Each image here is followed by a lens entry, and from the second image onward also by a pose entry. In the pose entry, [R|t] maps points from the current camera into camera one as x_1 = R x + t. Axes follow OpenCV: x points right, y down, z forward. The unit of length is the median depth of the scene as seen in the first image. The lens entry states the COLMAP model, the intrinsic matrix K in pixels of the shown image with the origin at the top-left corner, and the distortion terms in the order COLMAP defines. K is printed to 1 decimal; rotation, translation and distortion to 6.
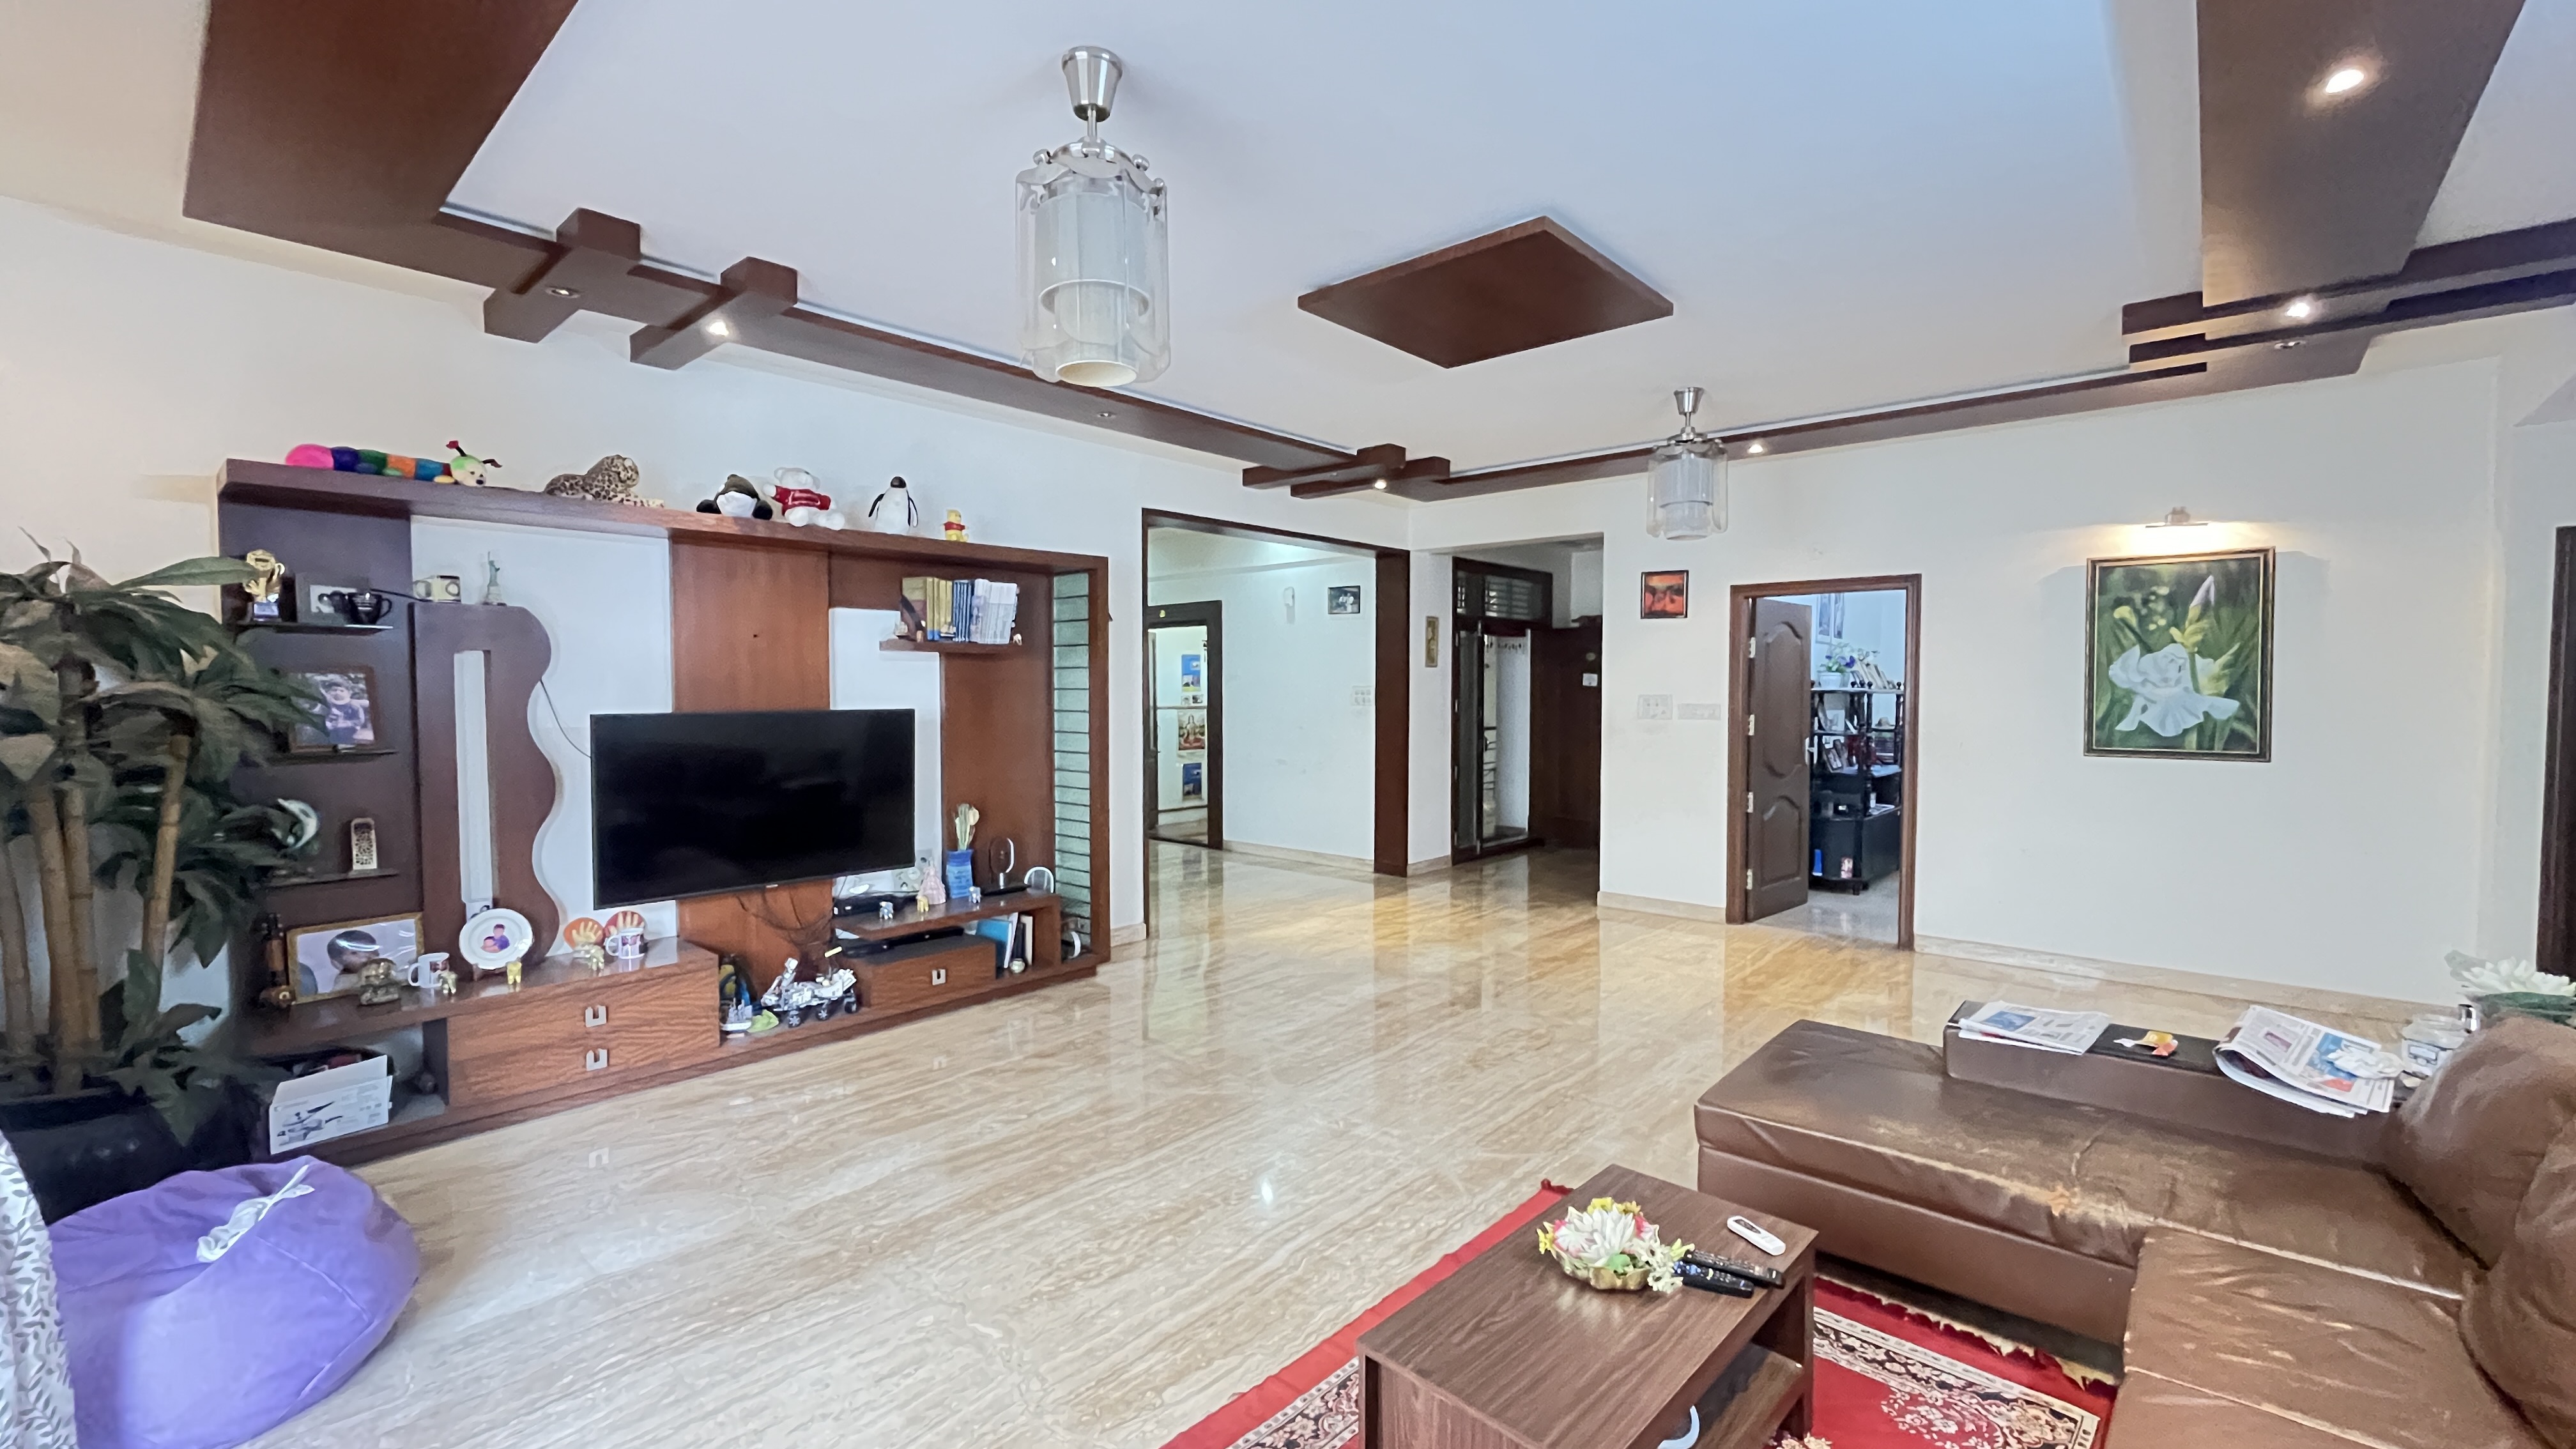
lens RADIAL K [[1049.9, 0, 1288.0], [0, 1049.9, 724.5], [0, 0, 1]] dist [-0.002550, -0.000531]
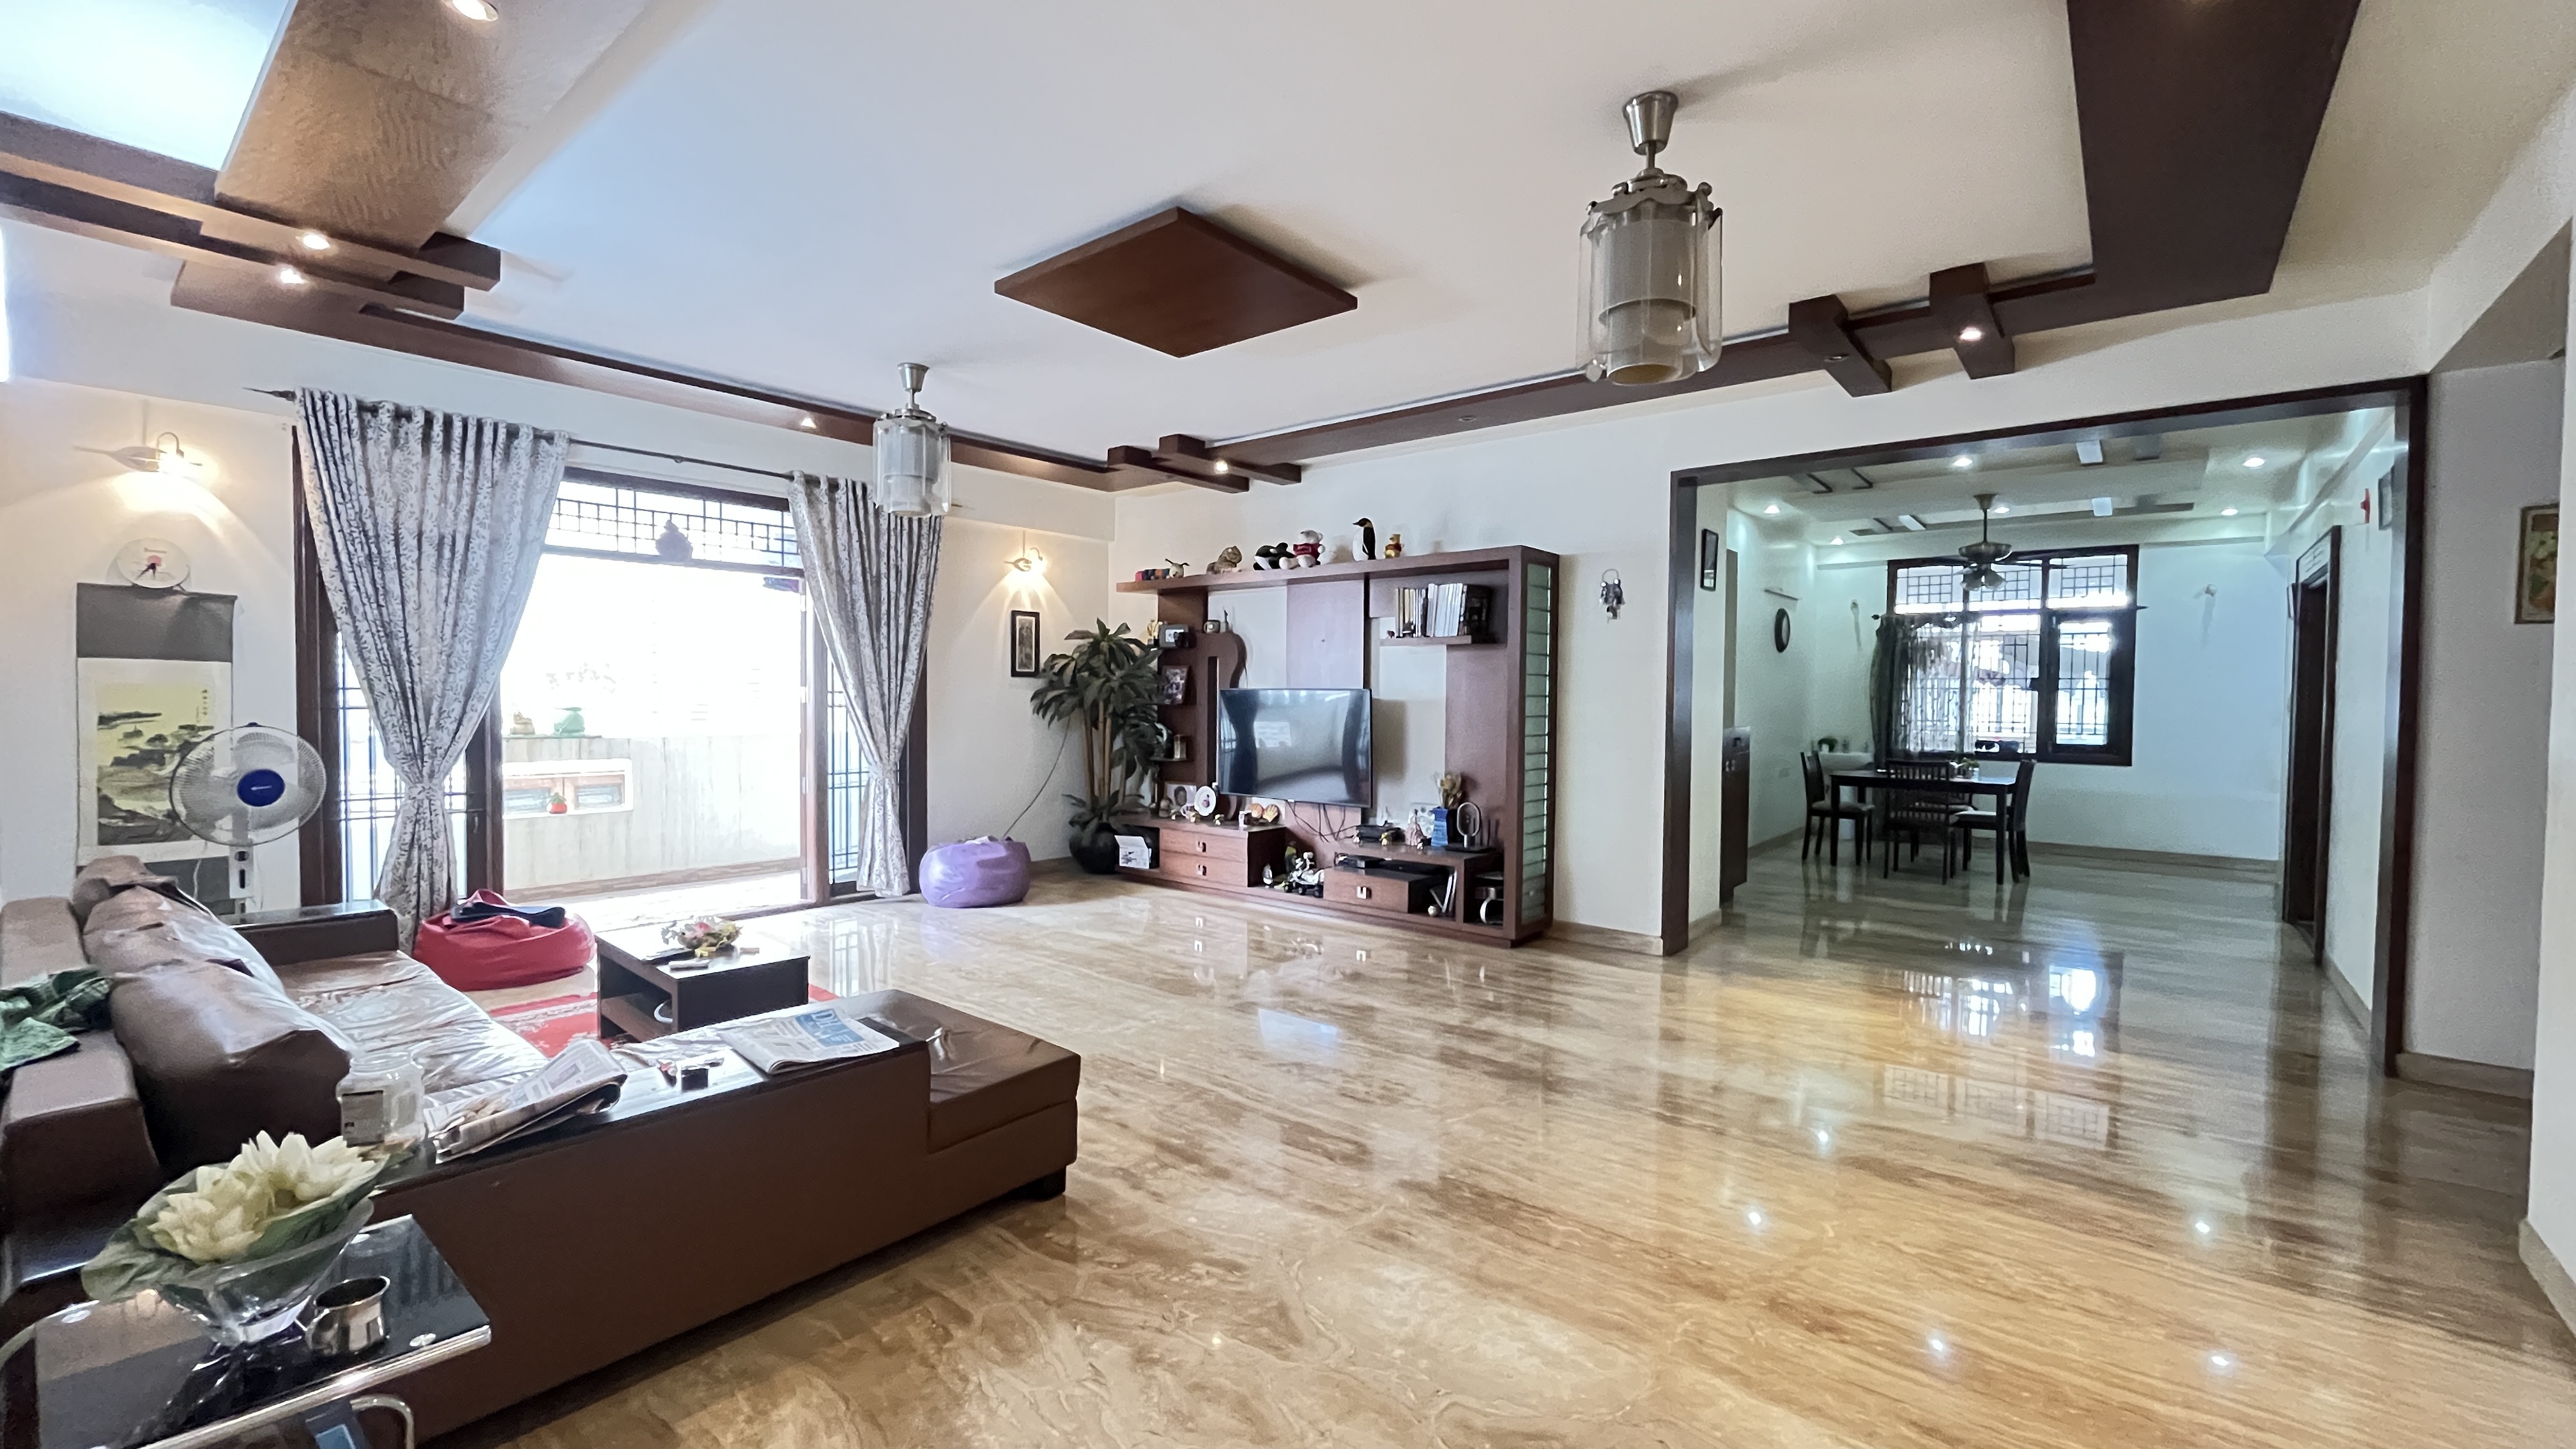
lens RADIAL K [[1049.9, 0, 1288.0], [0, 1049.9, 724.5], [0, 0, 1]] dist [-0.002550, -0.000531]
pose [[0.035151, 0.021311, -0.999155, 1.663595], [-0.055395, 0.998277, 0.019344, 0.017215], [0.997846, 0.054668, 0.036271, 1.459752]]
